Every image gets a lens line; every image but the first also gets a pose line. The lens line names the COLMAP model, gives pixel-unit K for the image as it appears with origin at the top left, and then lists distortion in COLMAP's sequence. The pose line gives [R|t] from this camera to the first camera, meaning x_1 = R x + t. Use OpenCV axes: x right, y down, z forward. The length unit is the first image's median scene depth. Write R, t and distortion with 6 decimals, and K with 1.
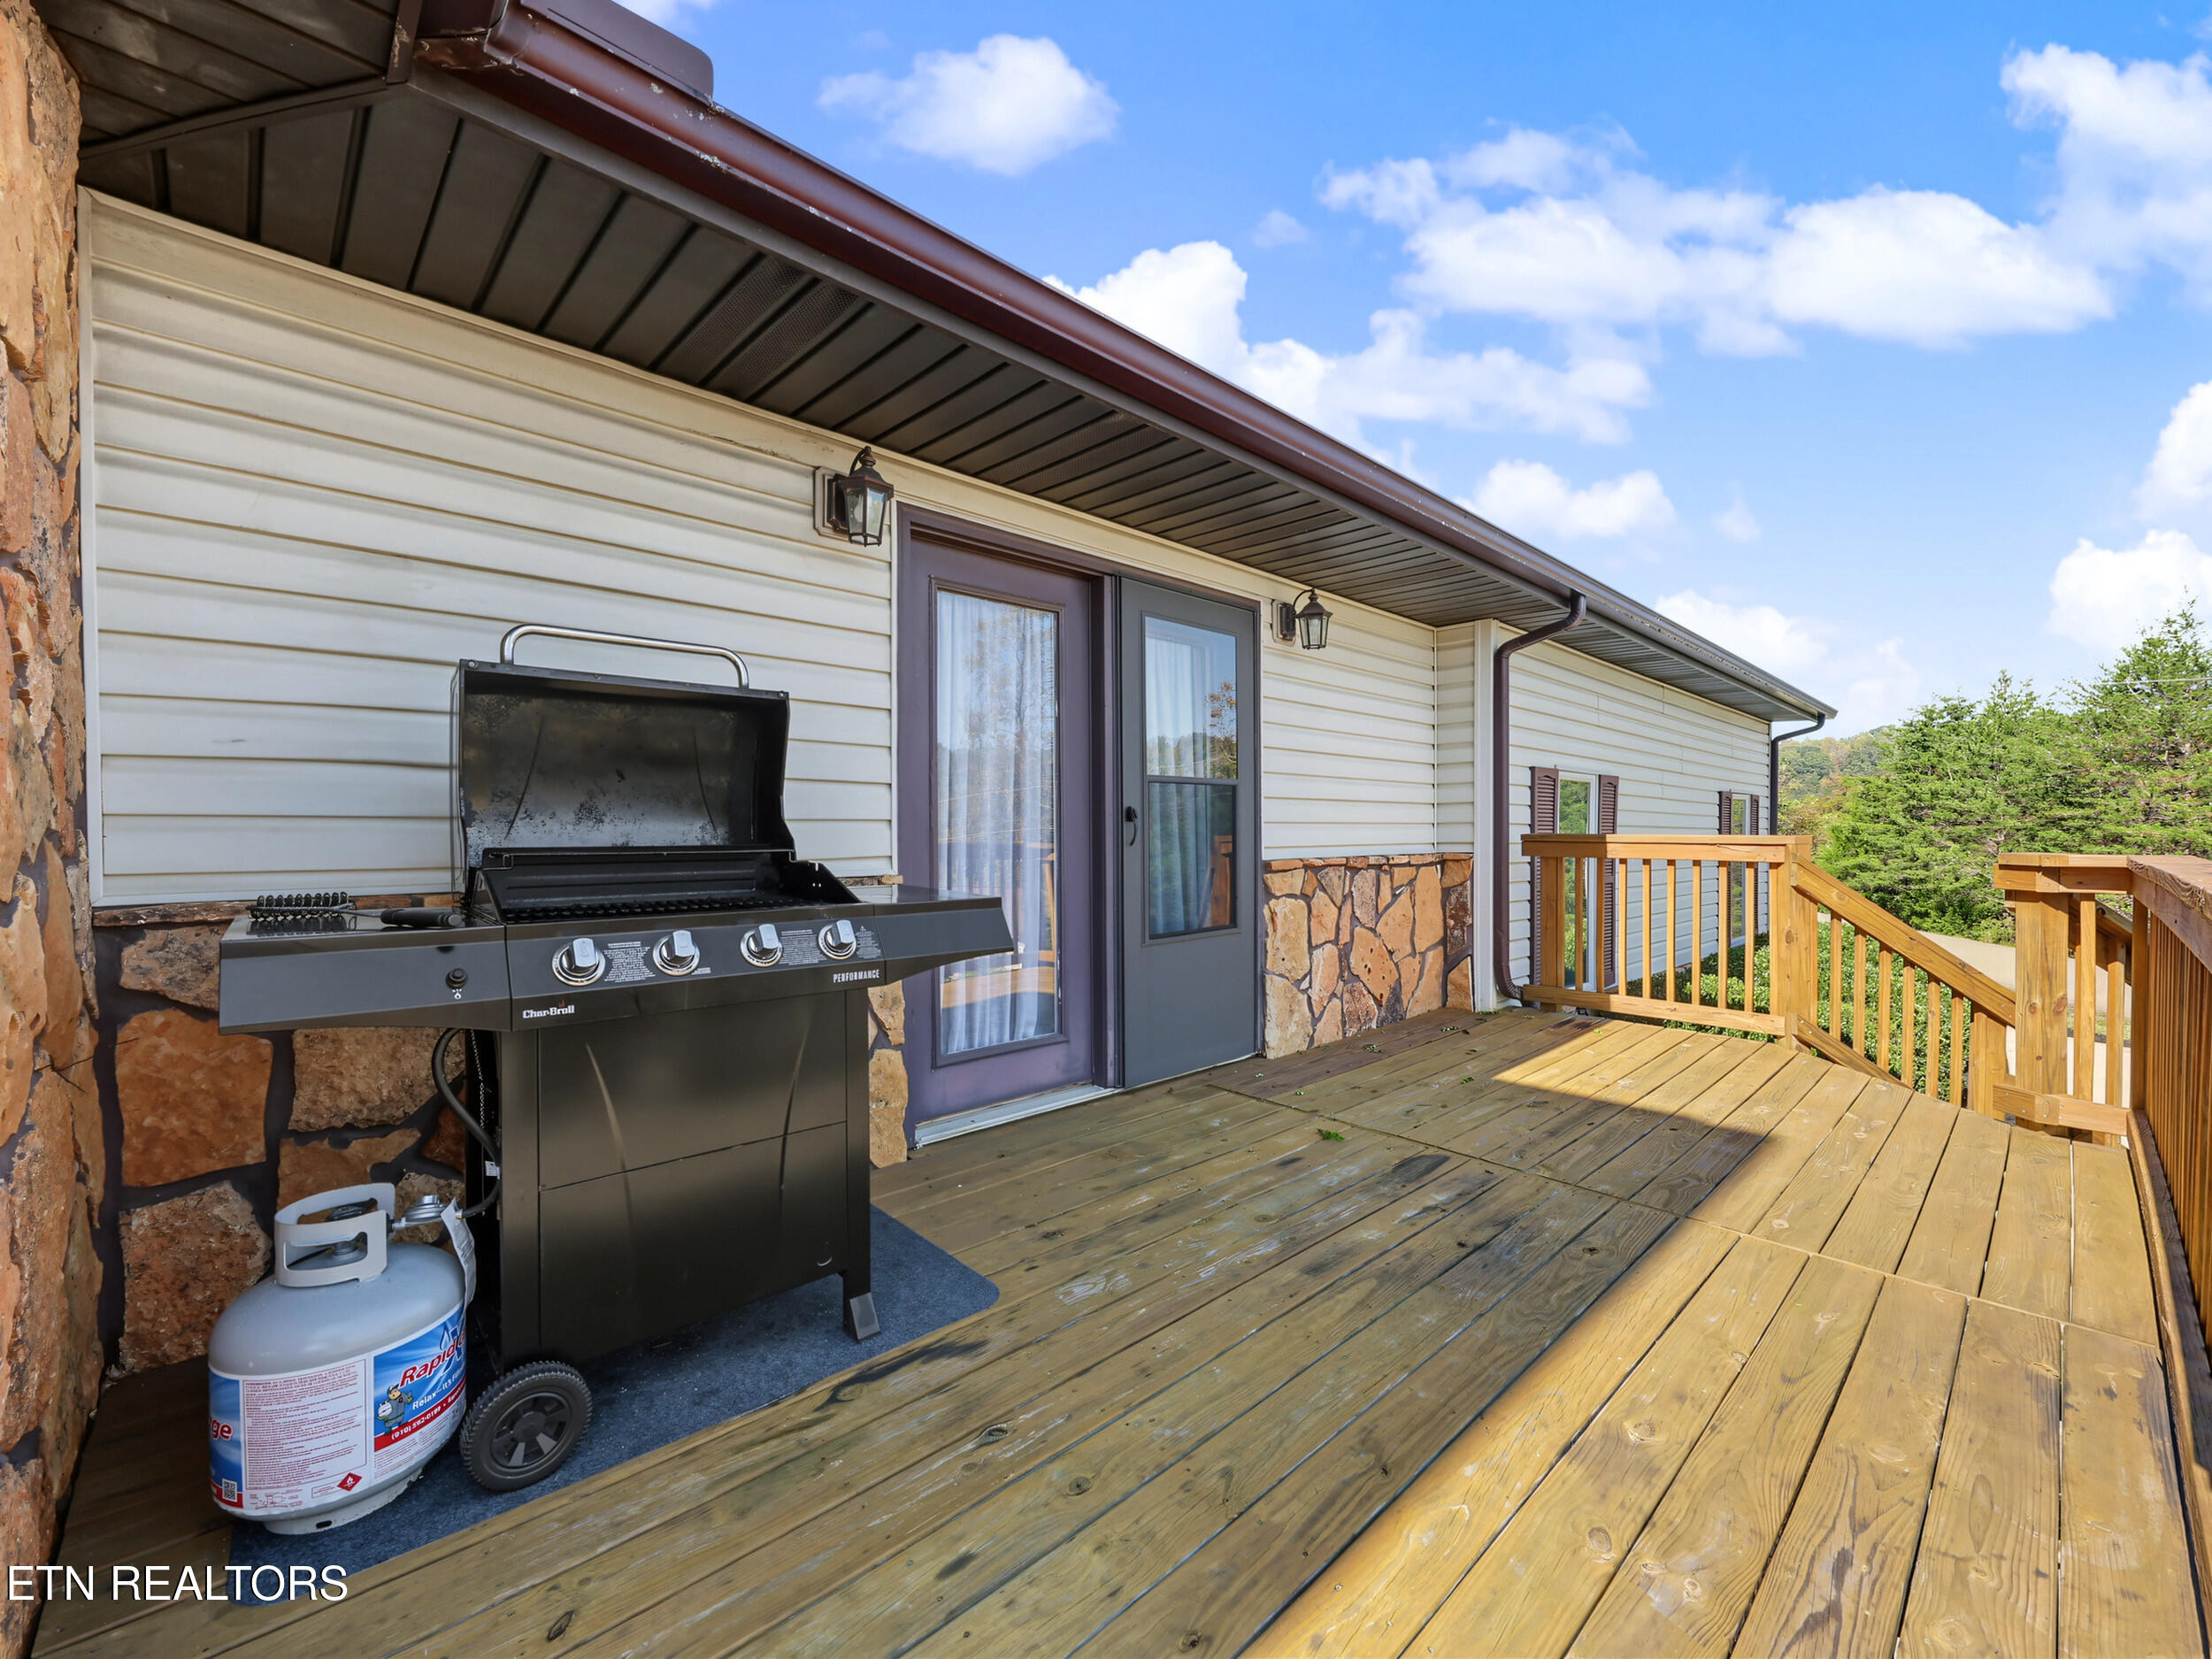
lens RADIAL K [[899.2, 0, 1108.3], [0, 899.2, 825.2], [0, 0, 1]] dist [-0.004942, 0.000671]
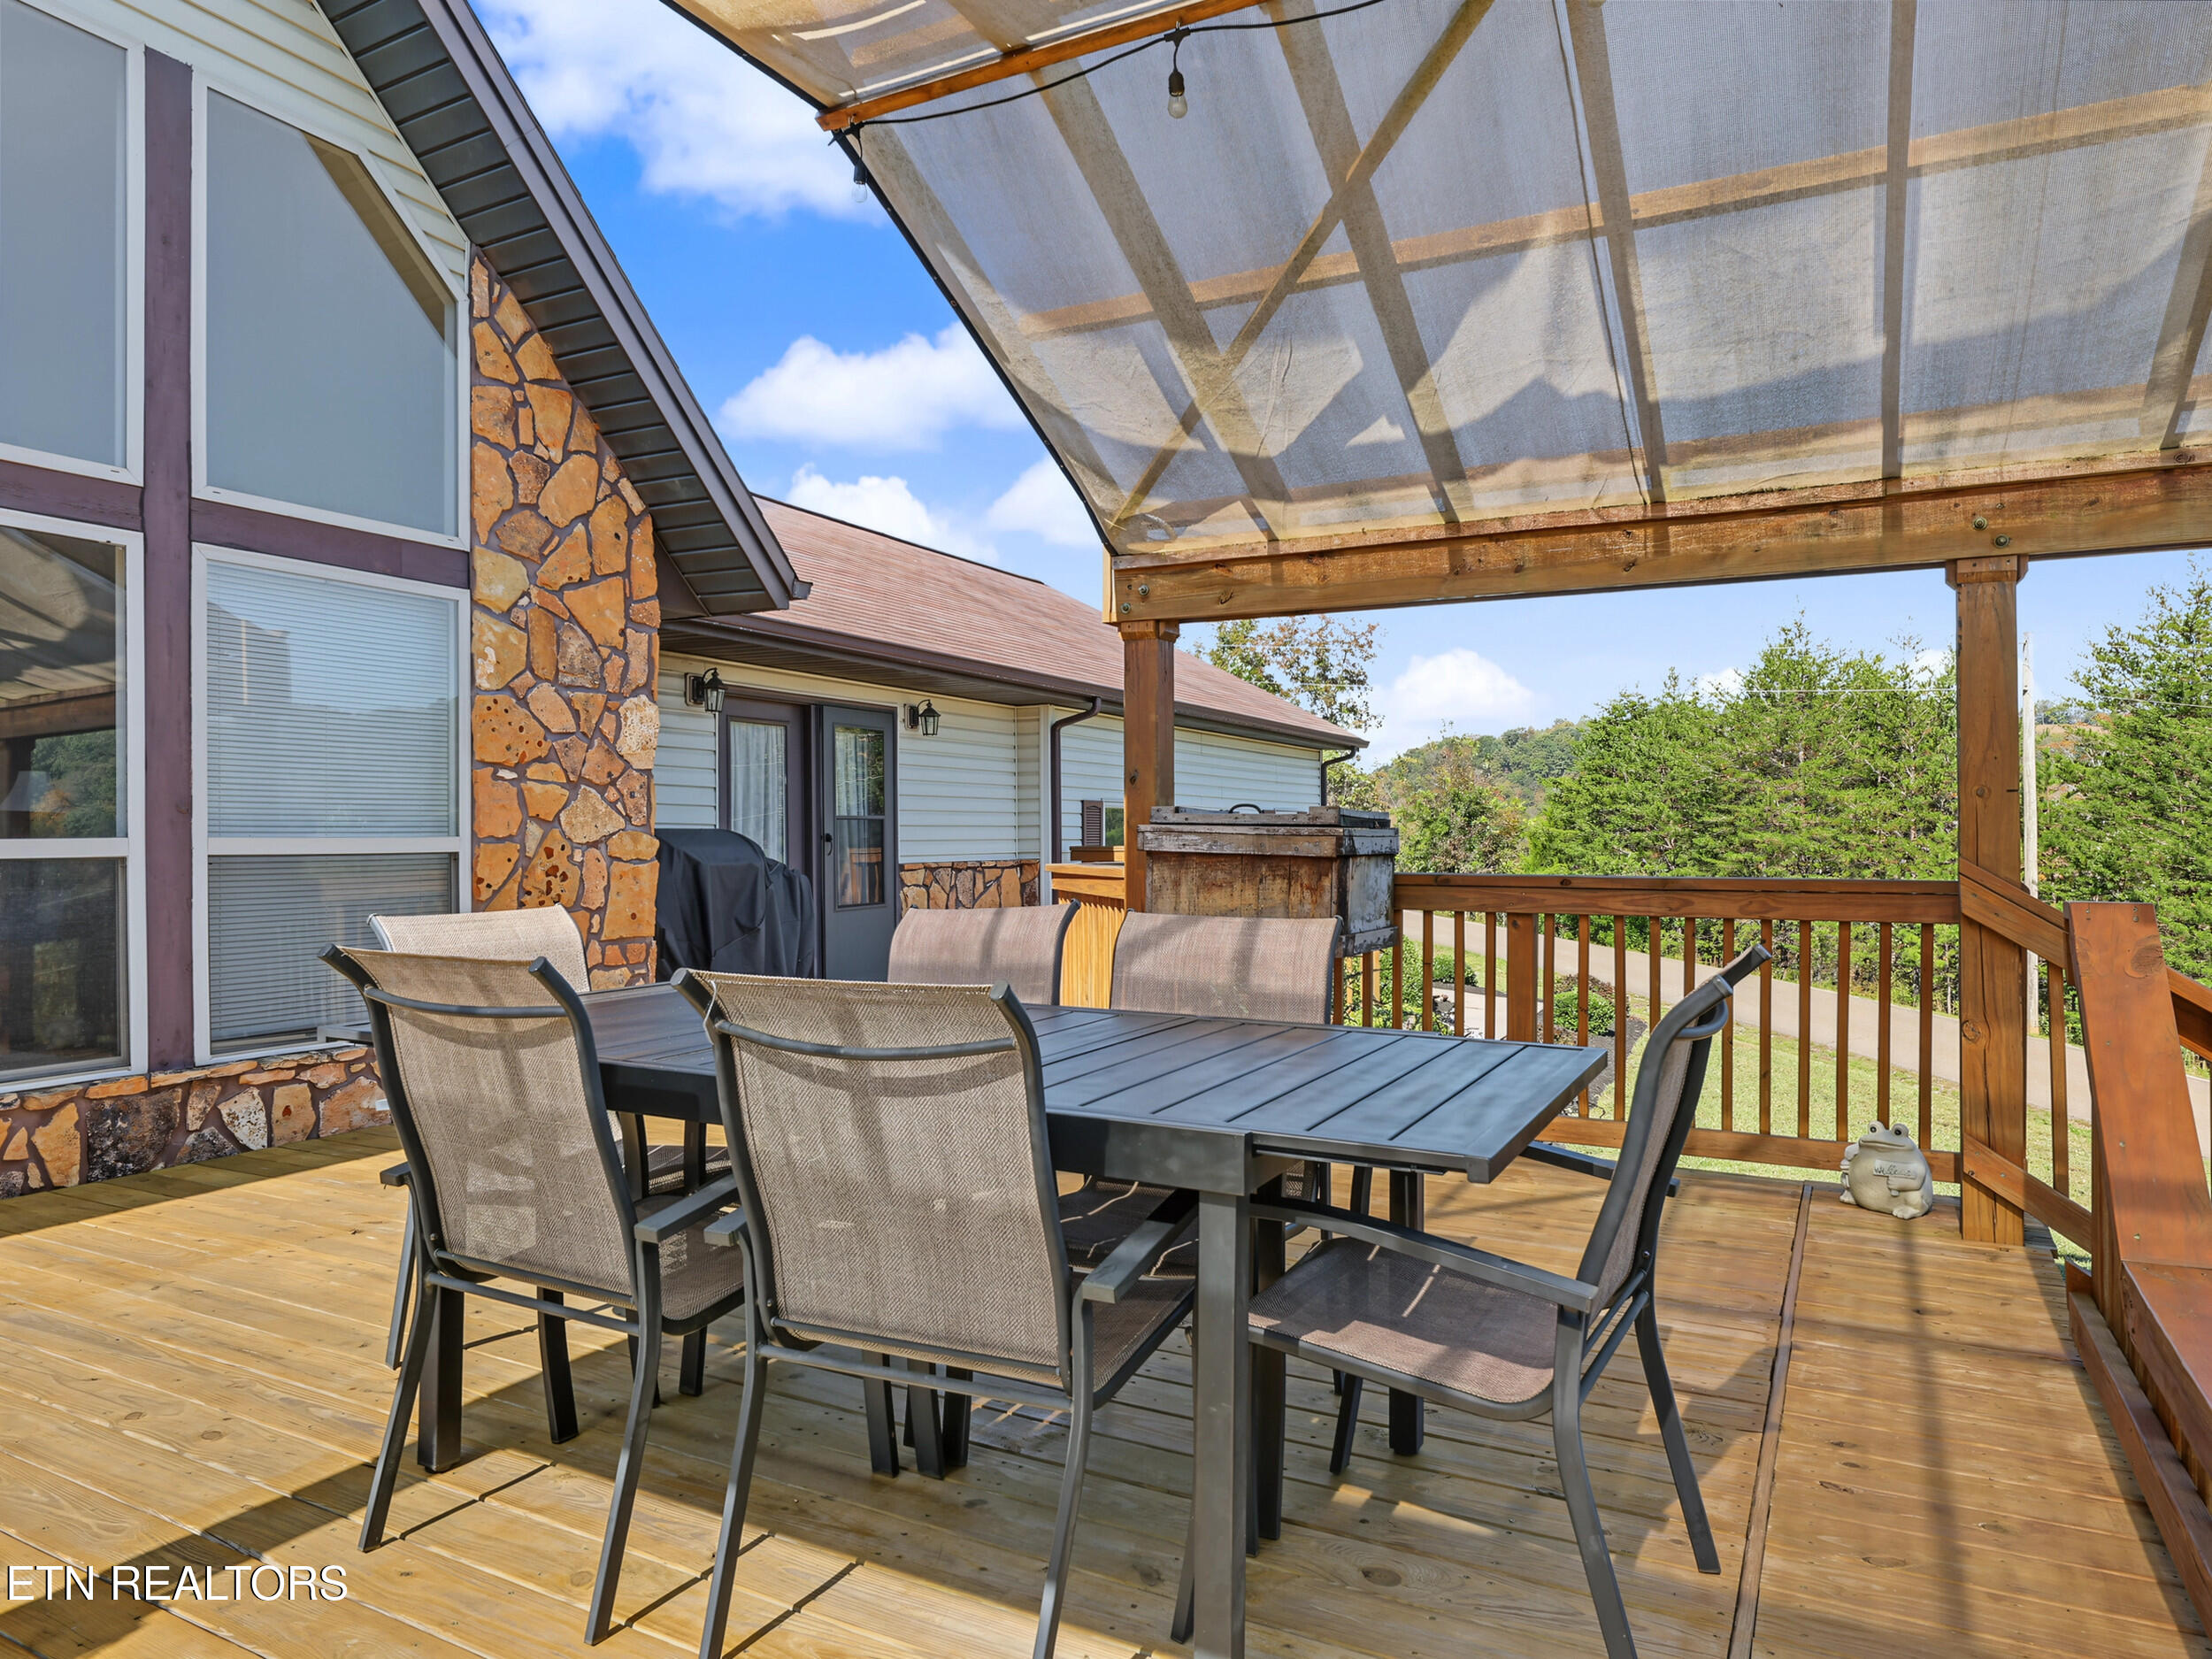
lens RADIAL K [[1388.2, 0, 1102.8], [0, 1388.2, 830.1], [0, 0, 1]] dist [0.005310, 0.000117]
pose [[0.949235, -0.003815, 0.314545, -0.223055], [0.004348, 0.999990, -0.000995, -0.014567], [-0.314538, 0.002312, 0.949242, -1.246275]]
